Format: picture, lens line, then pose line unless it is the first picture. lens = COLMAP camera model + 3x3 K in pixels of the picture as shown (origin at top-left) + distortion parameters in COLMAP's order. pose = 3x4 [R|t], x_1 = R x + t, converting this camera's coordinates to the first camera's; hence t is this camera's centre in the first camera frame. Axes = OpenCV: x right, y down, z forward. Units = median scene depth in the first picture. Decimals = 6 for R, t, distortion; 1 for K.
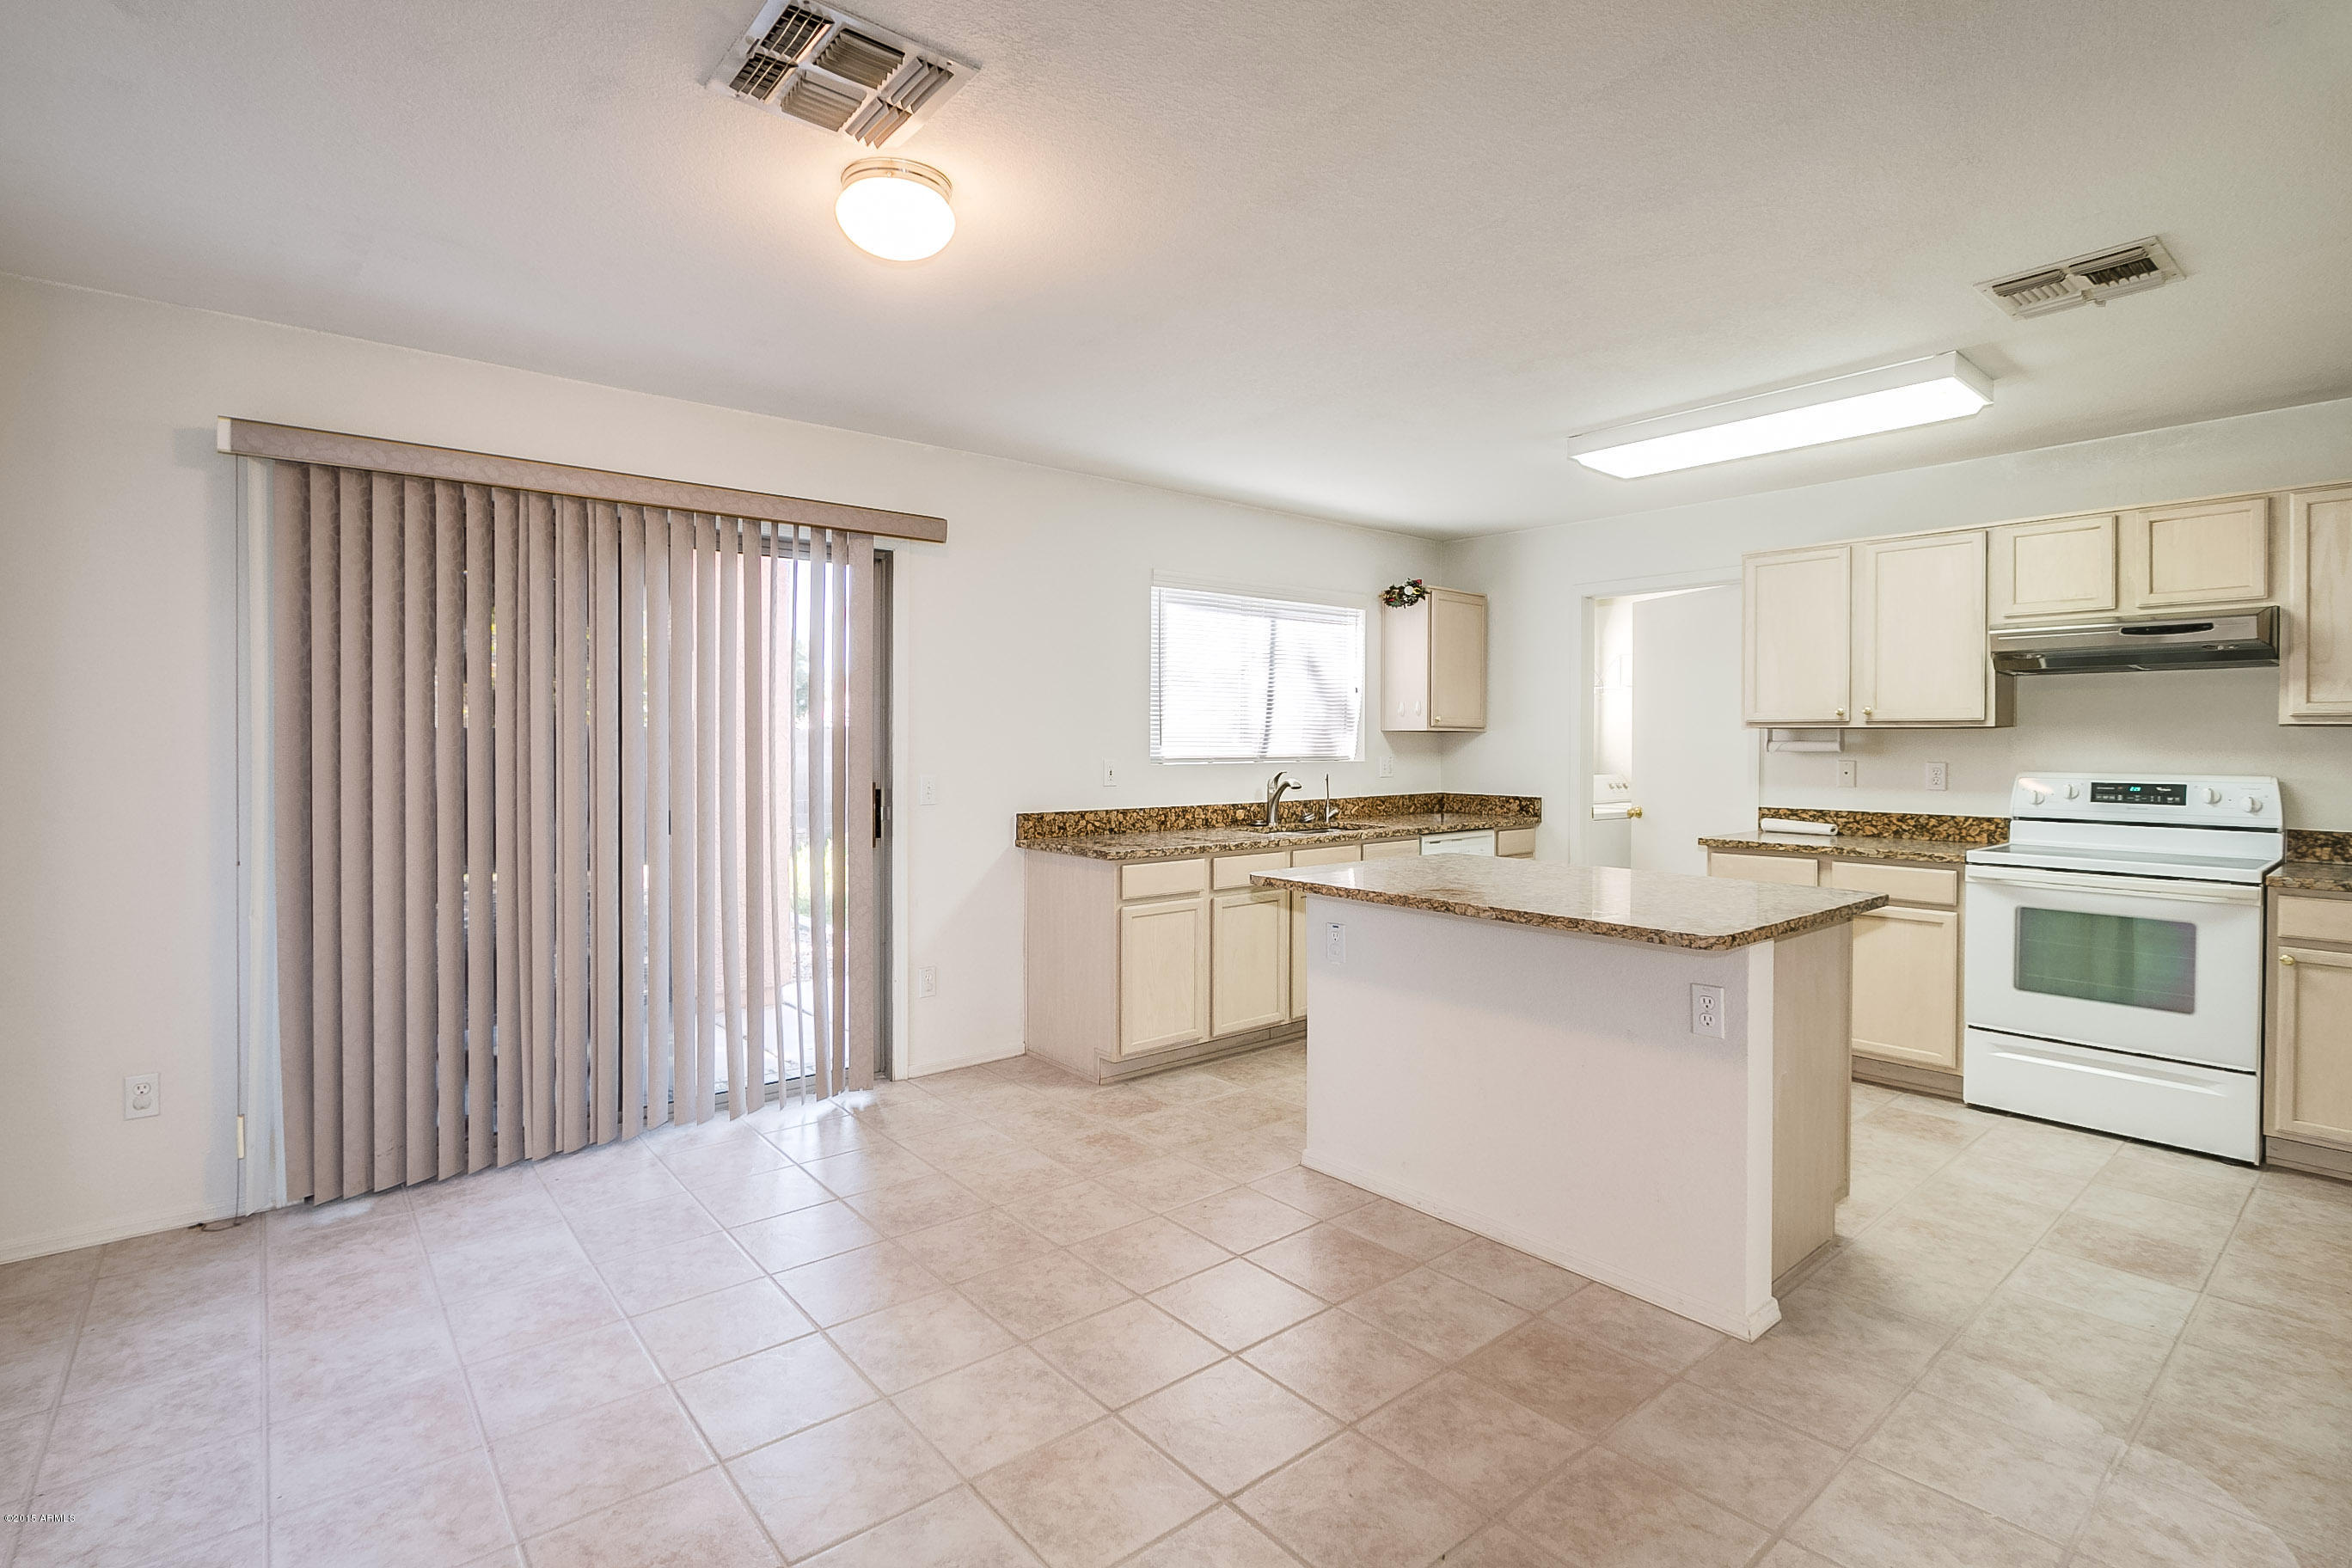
lens RADIAL K [[1099.2, 0, 1187.2], [0, 1099.2, 753.6], [0, 0, 1]] dist [-0.015993, 0.000475]
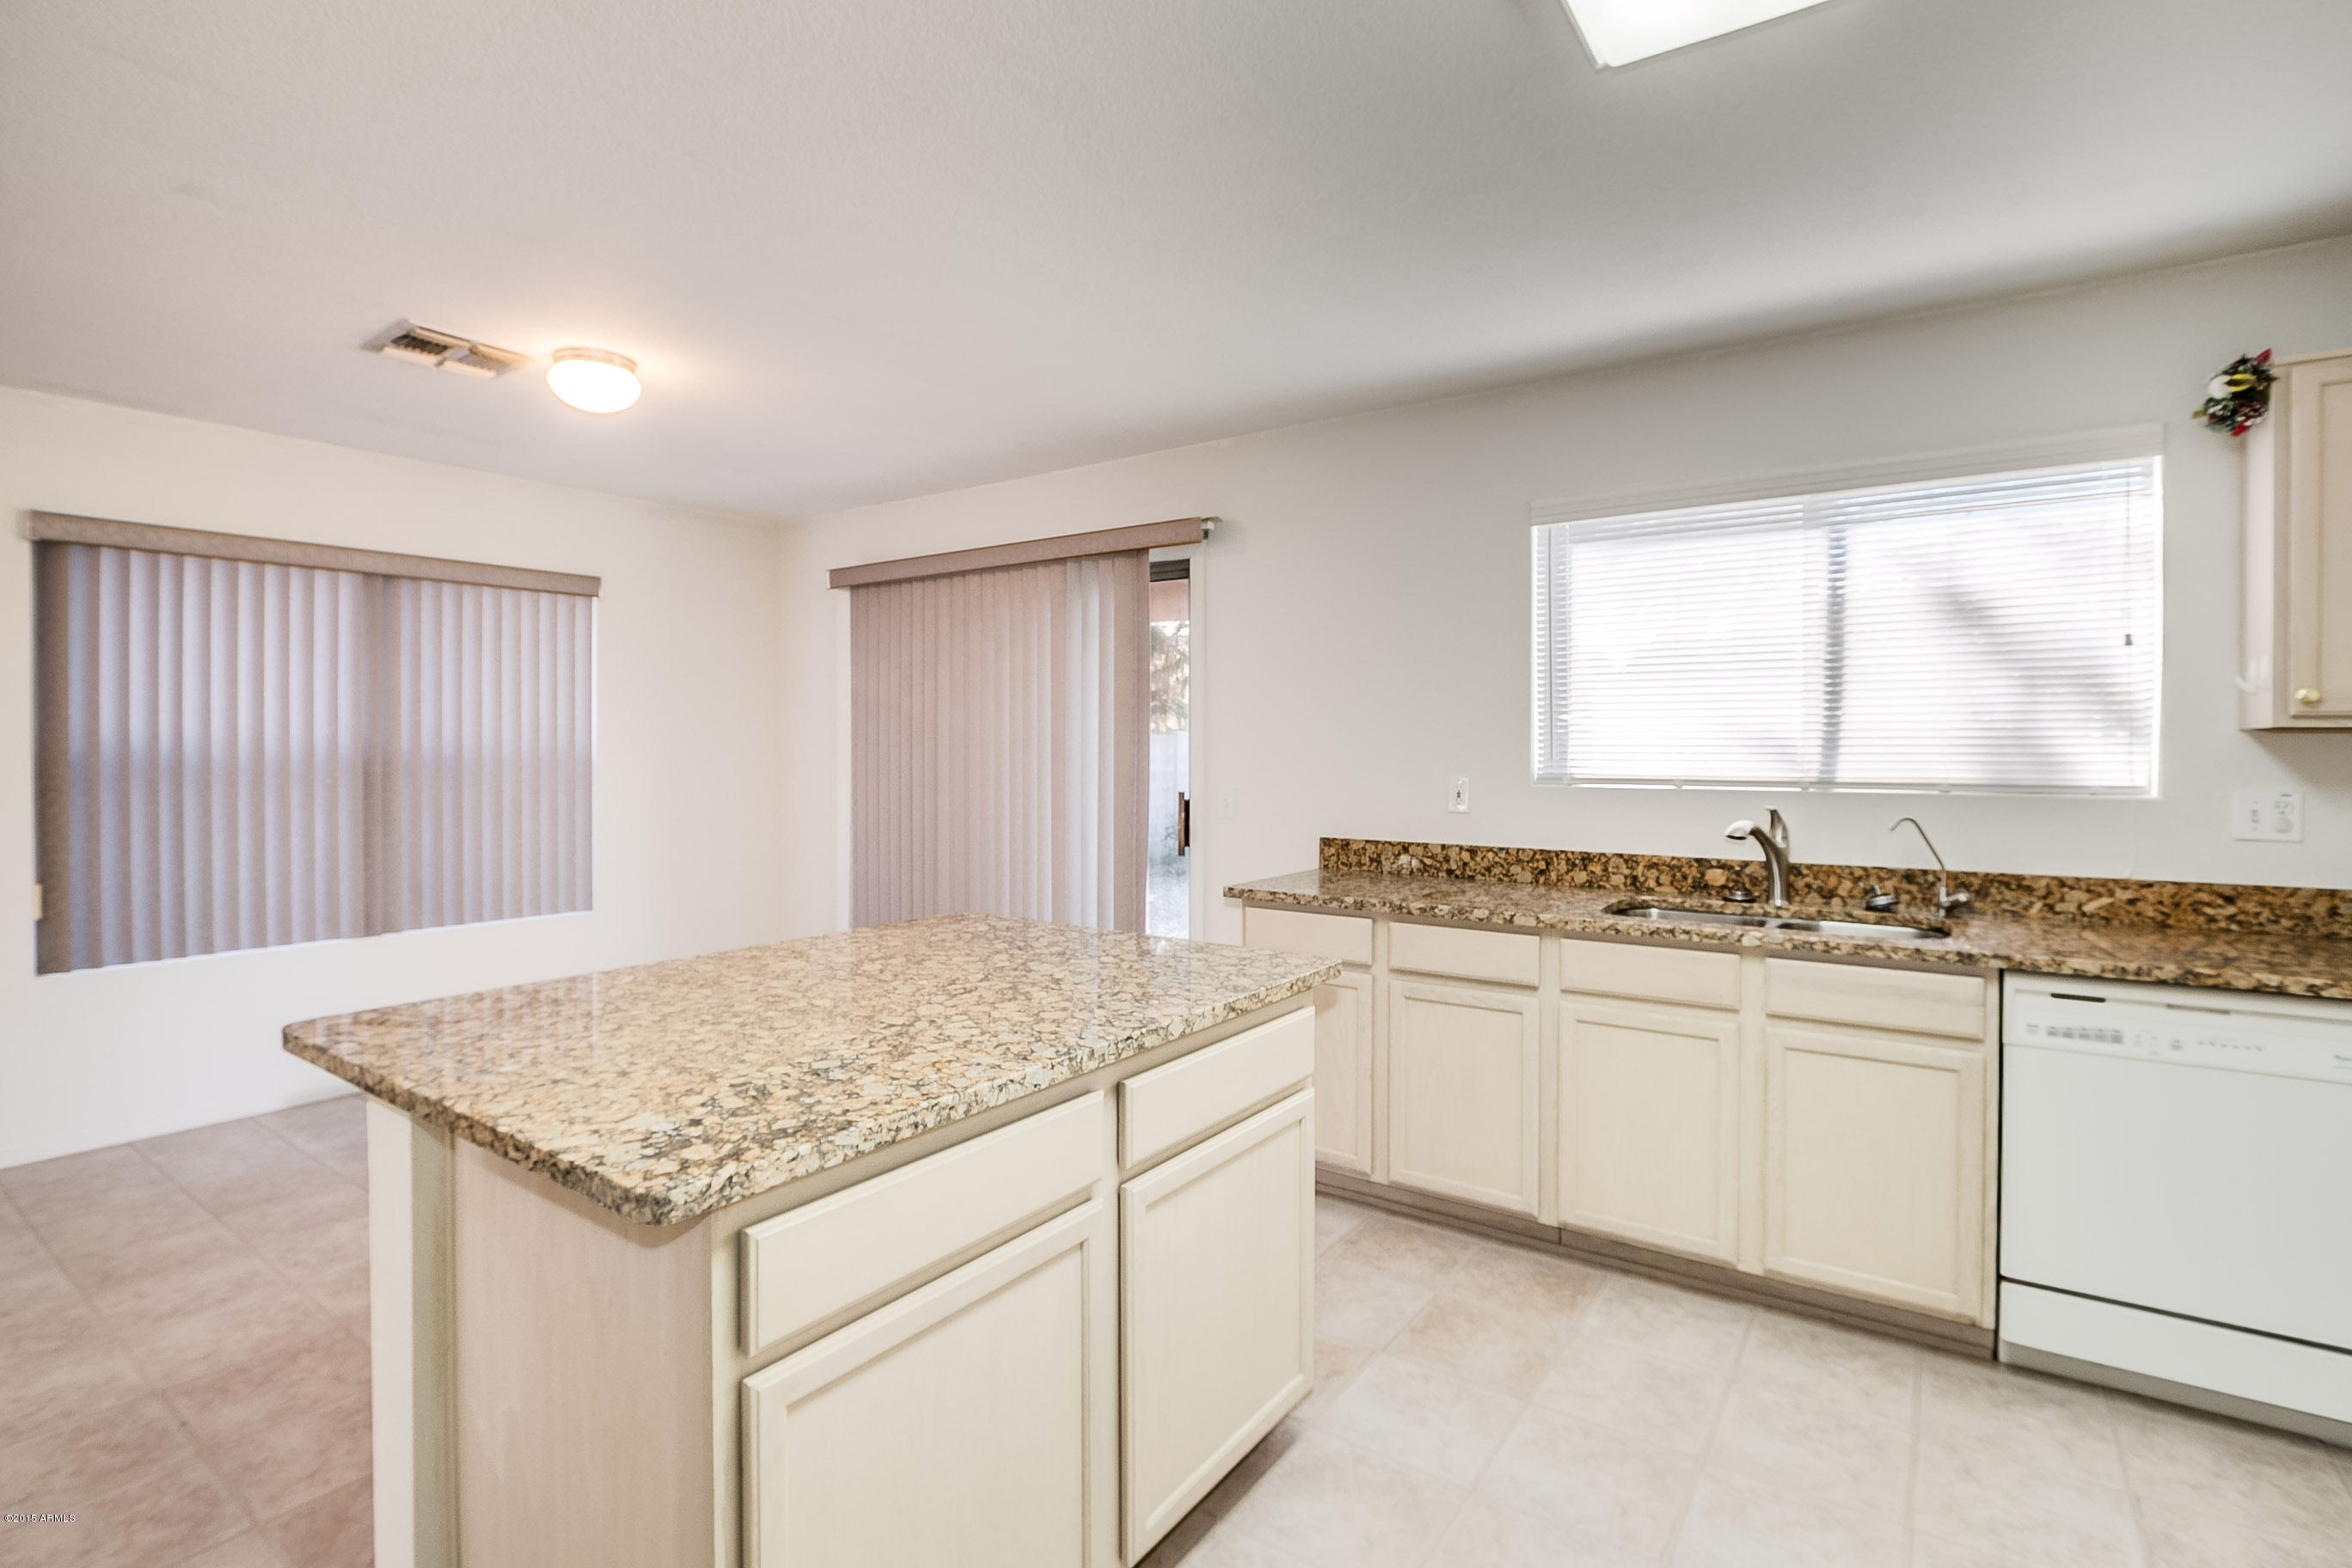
lens RADIAL K [[1099.2, 0, 1170.2], [0, 1099.2, 761.7], [0, 0, 1]] dist [-0.015993, 0.000475]
pose [[0.243318, 0.008947, -0.969905, 0.633376], [-0.013102, 0.999897, 0.005937, -0.006943], [0.969858, 0.011263, 0.243410, 0.672274]]
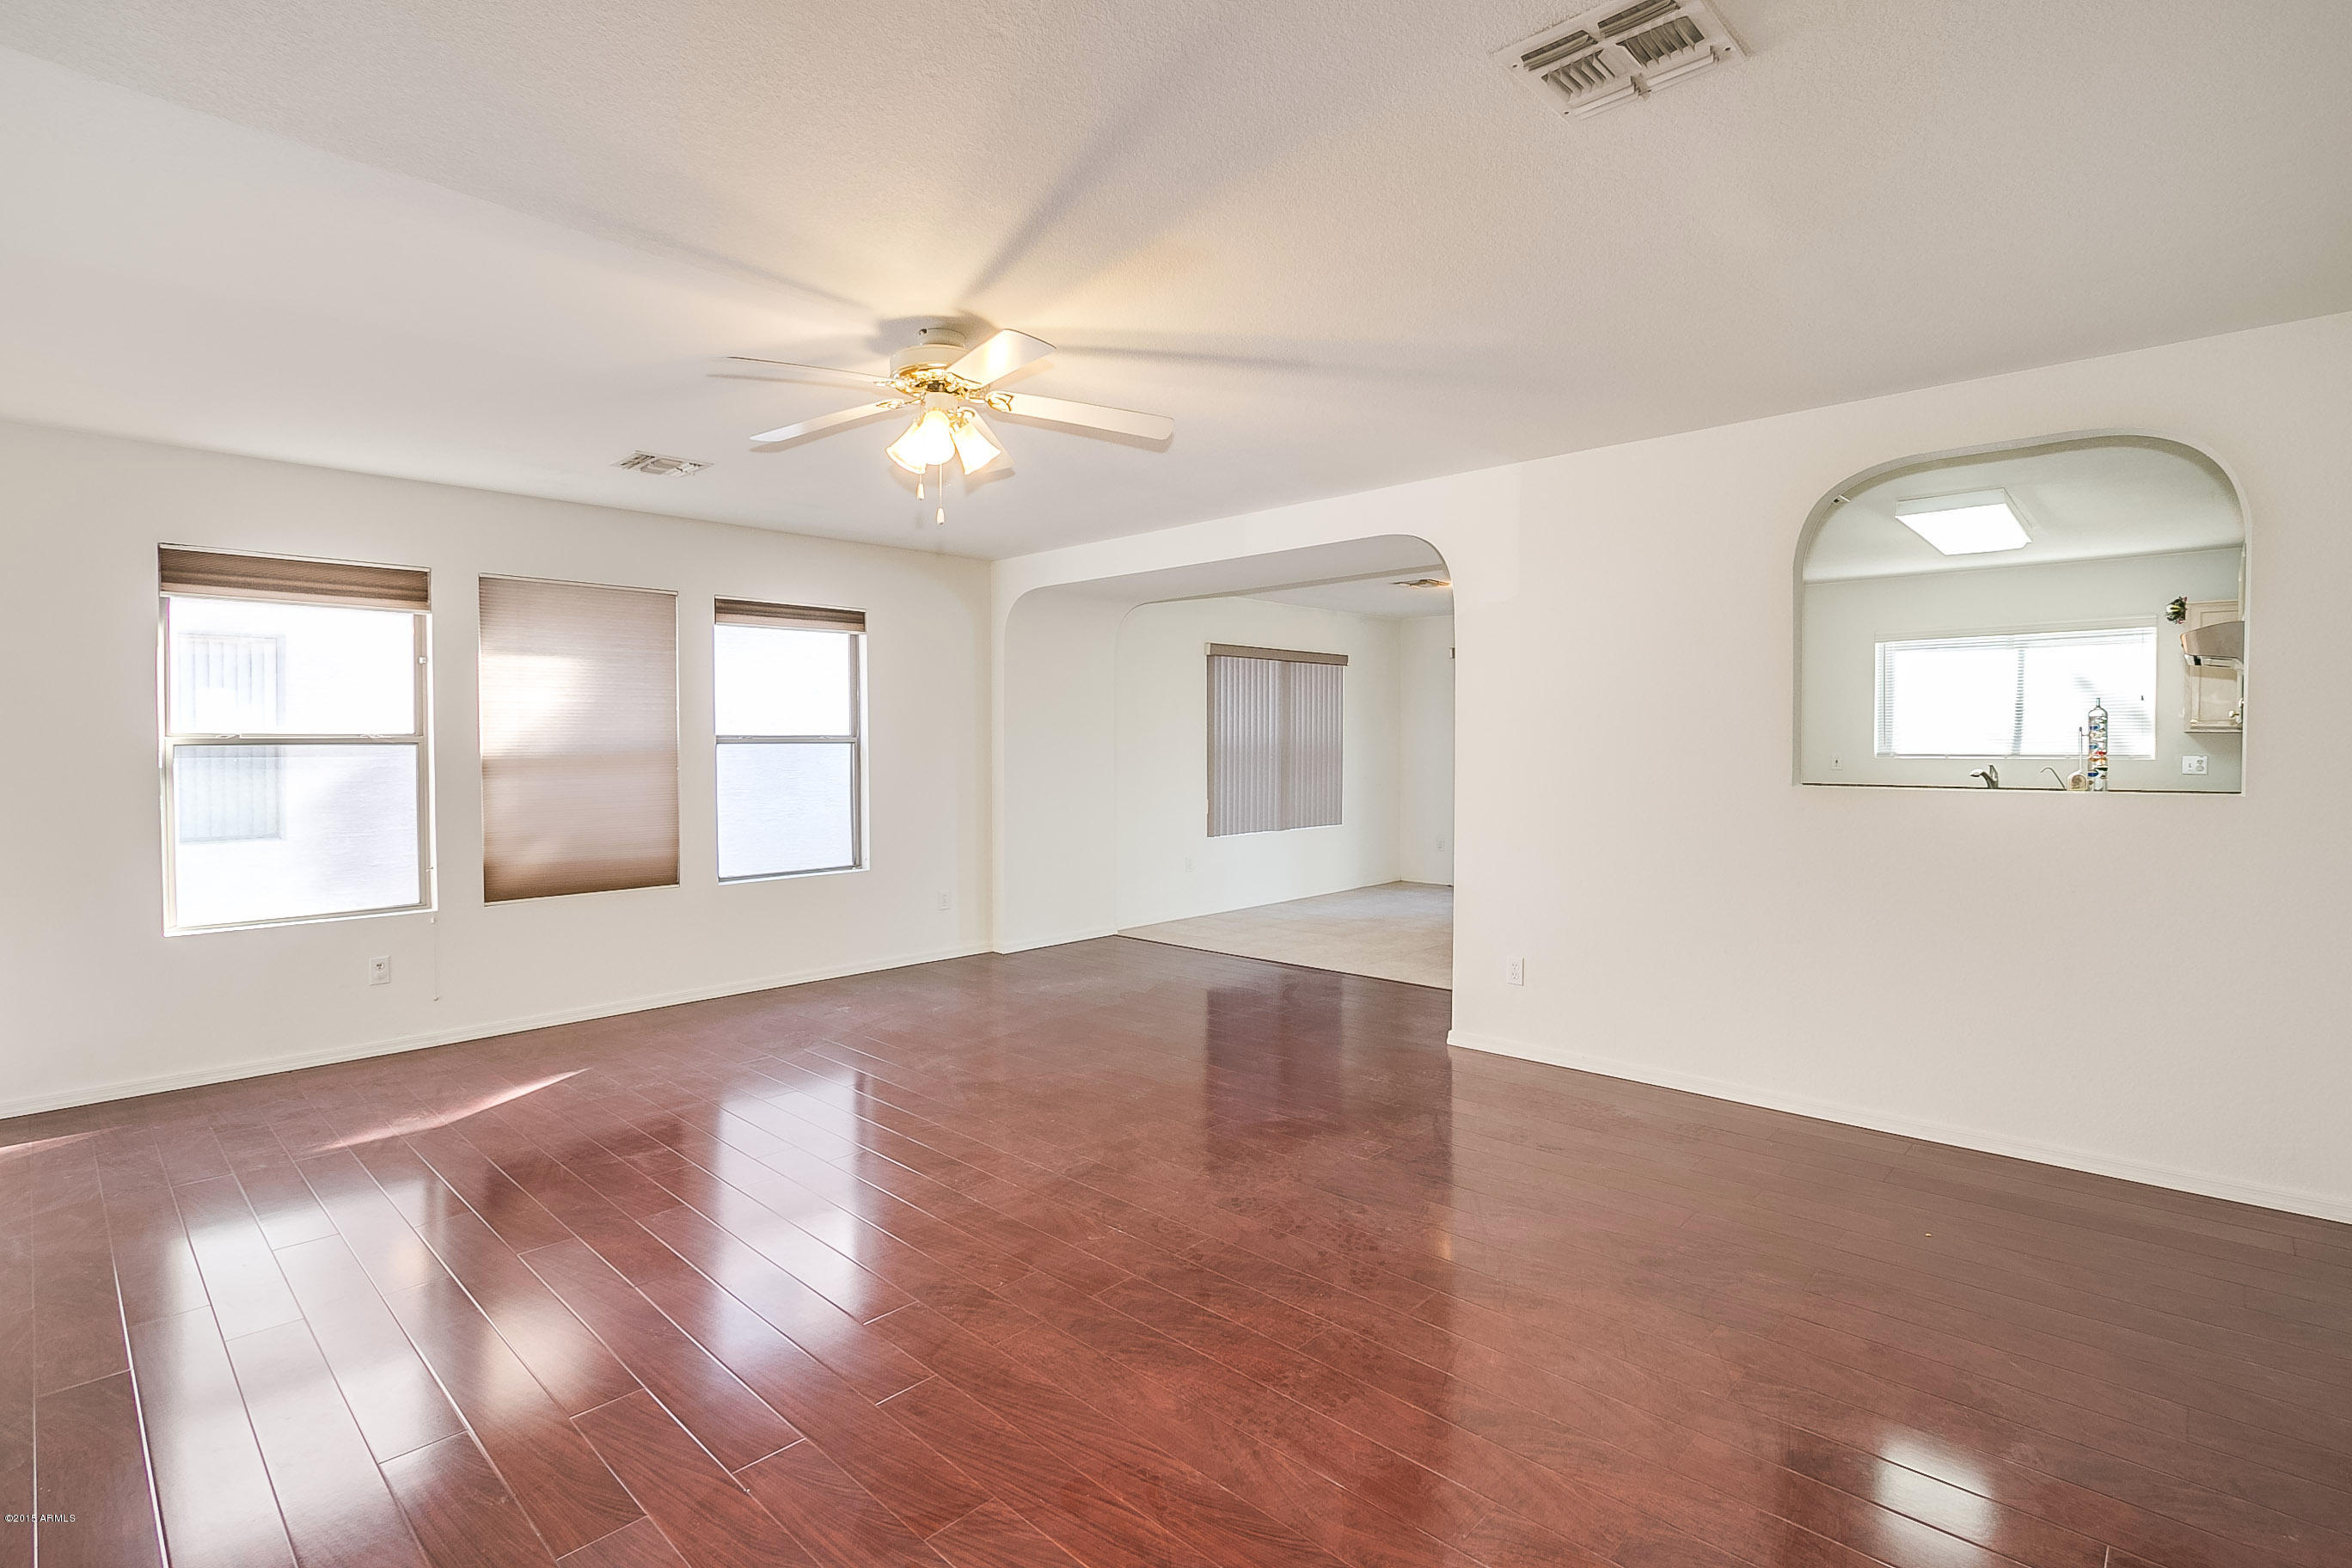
lens RADIAL K [[1099.2, 0, 1168.9], [0, 1099.2, 769.8], [0, 0, 1]] dist [-0.015993, 0.000475]
pose [[0.096791, 0.024556, -0.995002, 1.545829], [-0.011355, 0.999658, 0.023567, 0.002752], [0.995240, 0.009017, 0.097037, -0.160485]]
